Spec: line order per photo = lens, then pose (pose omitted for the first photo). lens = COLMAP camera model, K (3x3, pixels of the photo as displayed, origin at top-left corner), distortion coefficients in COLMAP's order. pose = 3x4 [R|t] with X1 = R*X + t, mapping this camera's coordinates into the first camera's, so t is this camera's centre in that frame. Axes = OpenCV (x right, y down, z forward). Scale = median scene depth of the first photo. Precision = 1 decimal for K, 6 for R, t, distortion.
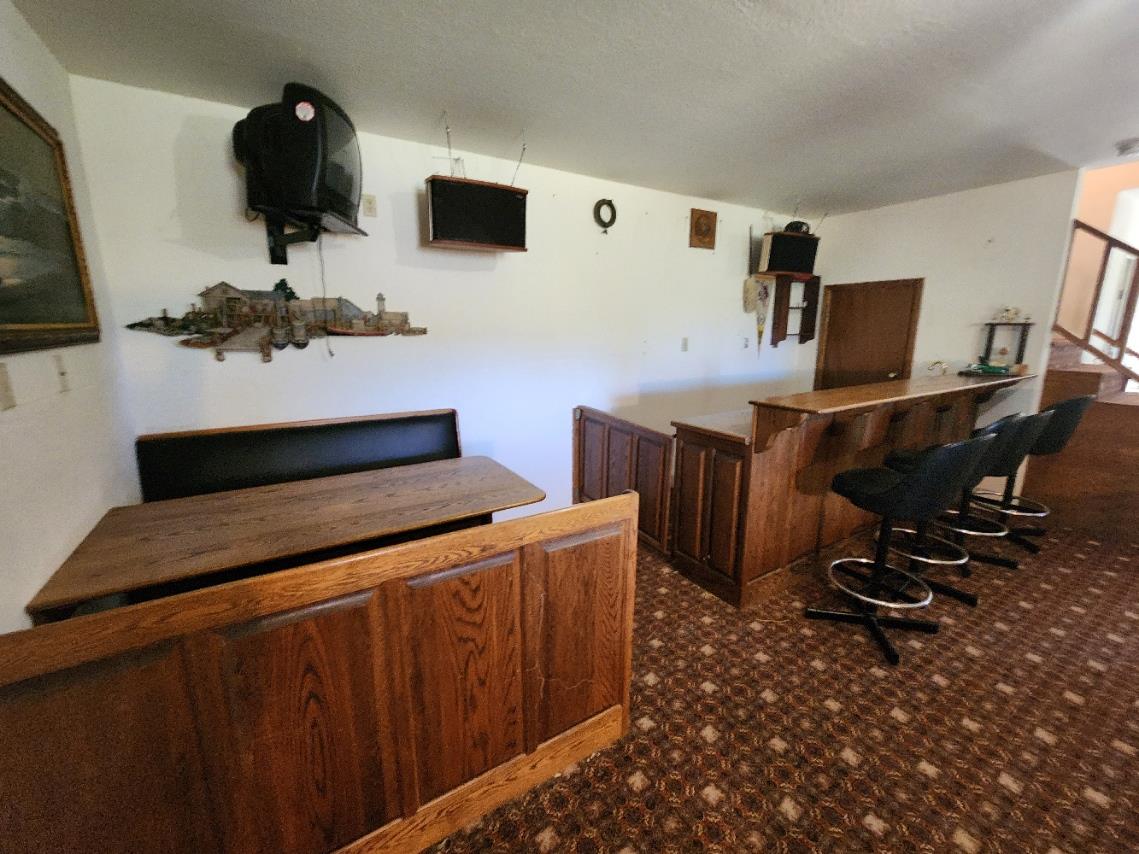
lens RADIAL K [[467.6, 0, 572.6], [0, 467.6, 431.4], [0, 0, 1]] dist [-0.001958, 0.001005]
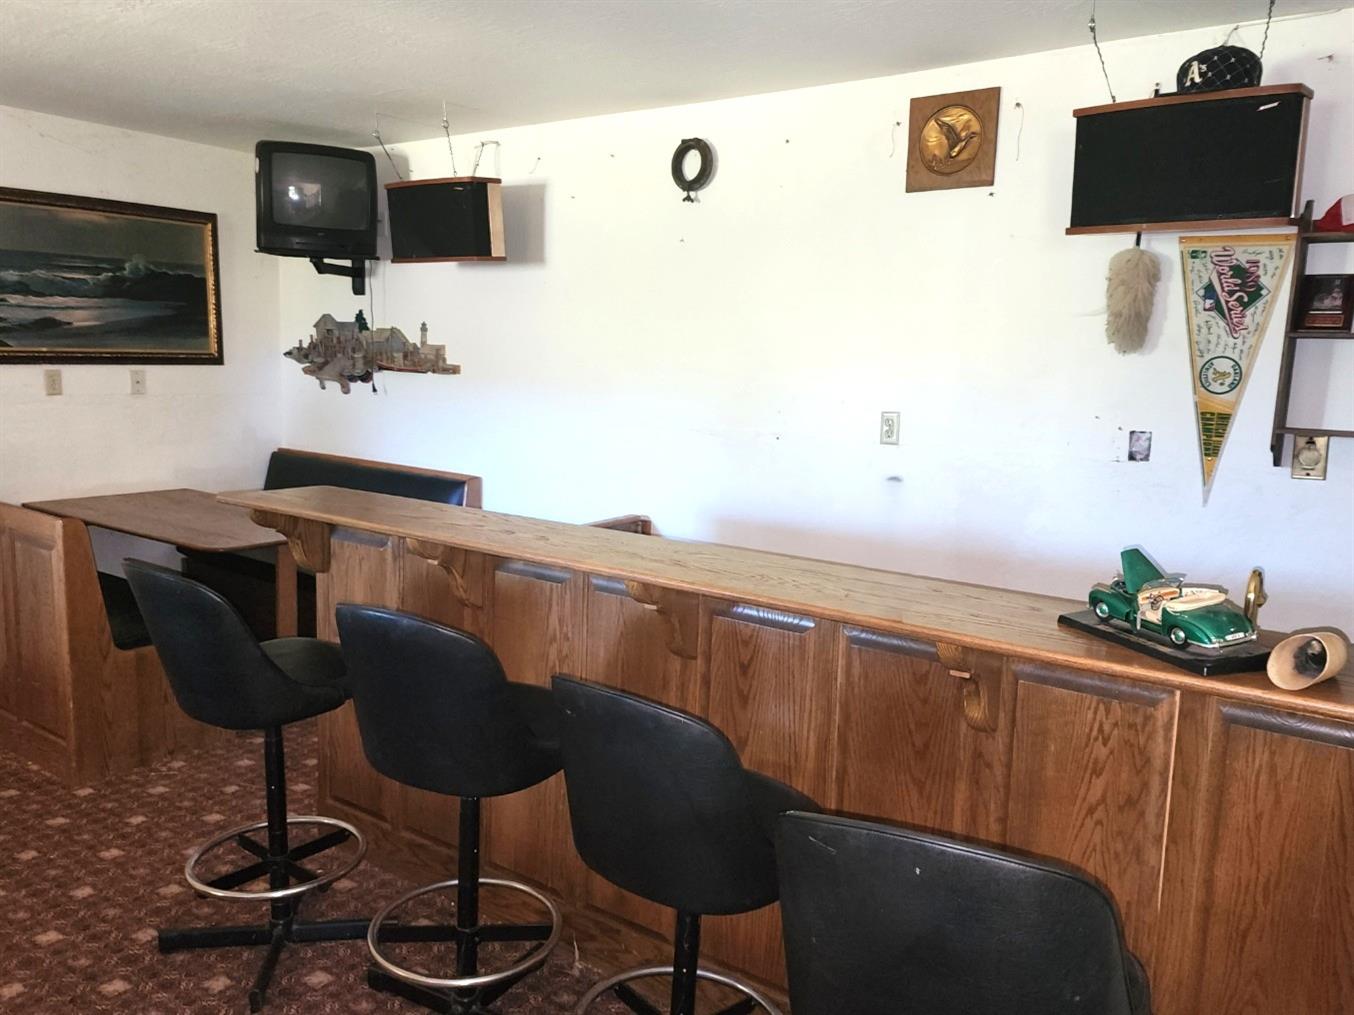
lens RADIAL K [[1116.7, 0, 676.1], [0, 1116.7, 513.9], [0, 0, 1]] dist [0.065175, 0.007224]
pose [[0.340124, 0.160802, -0.926530, 1.710521], [-0.222762, 0.971006, 0.086746, -0.245721], [0.913615, 0.176892, 0.366083, 0.764219]]
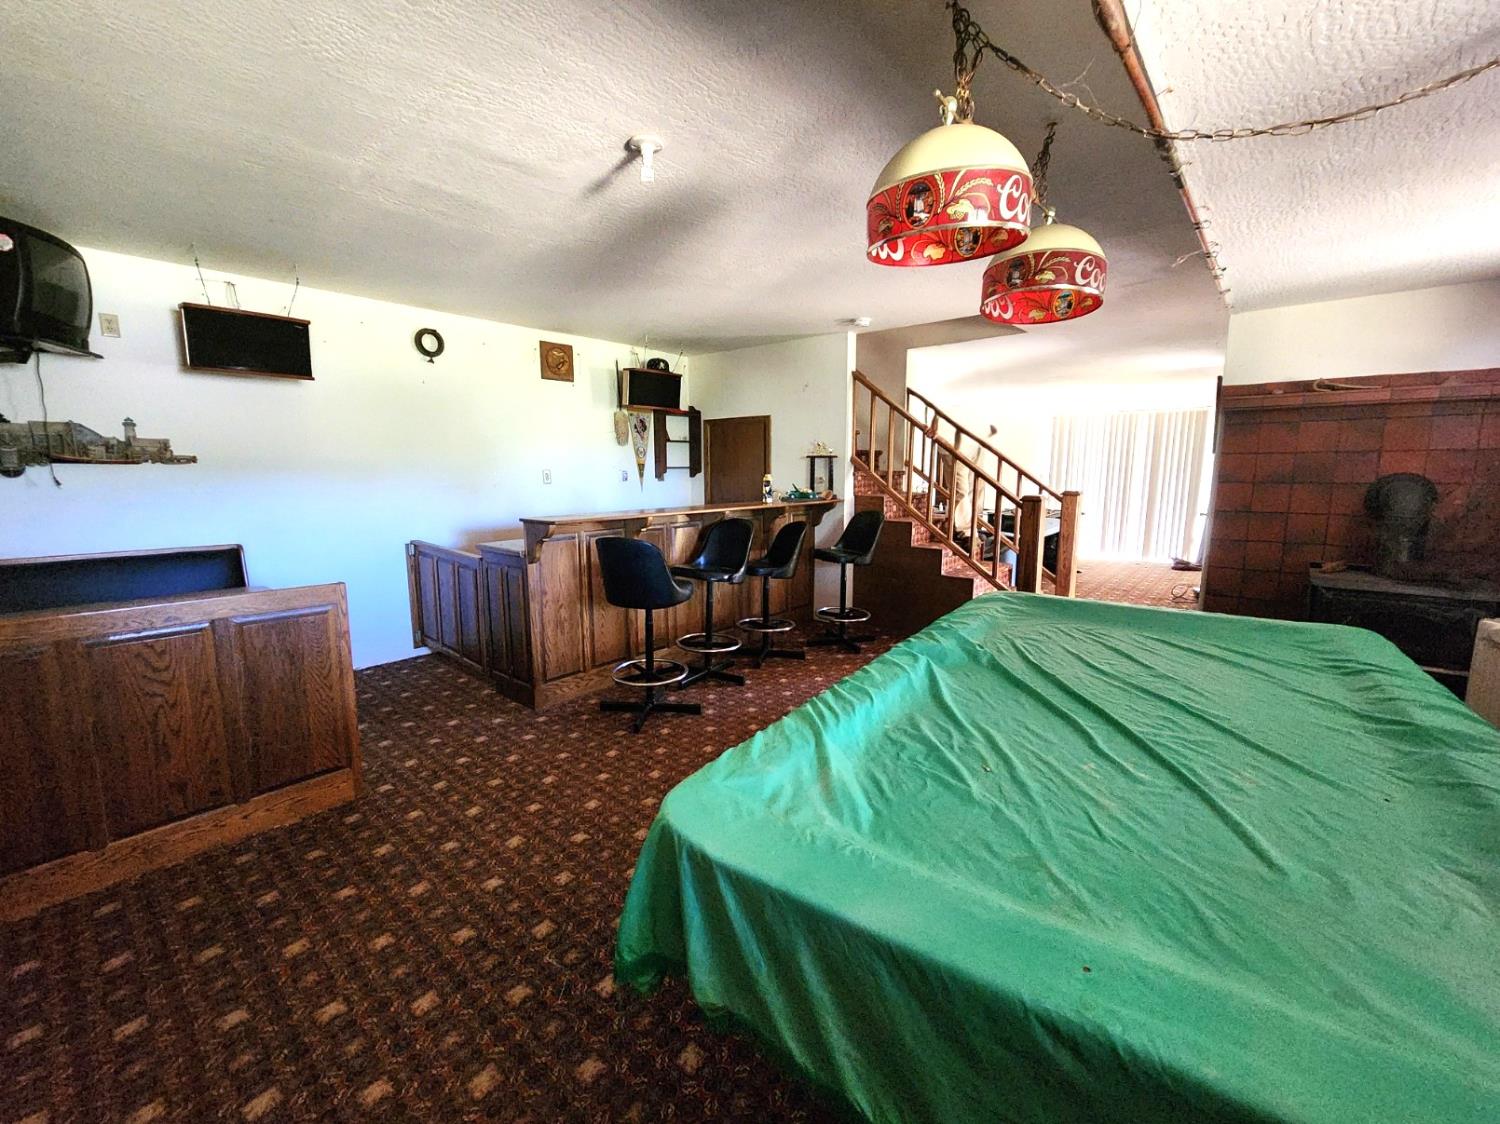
lens RADIAL K [[615.8, 0, 746.7], [0, 615.8, 564.7], [0, 0, 1]] dist [-0.001958, 0.001005]
pose [[0.954770, -0.046963, 0.293613, 0.395927], [0.065138, 0.996498, -0.052428, 0.140006], [-0.290123, 0.069182, 0.954486, -0.508403]]
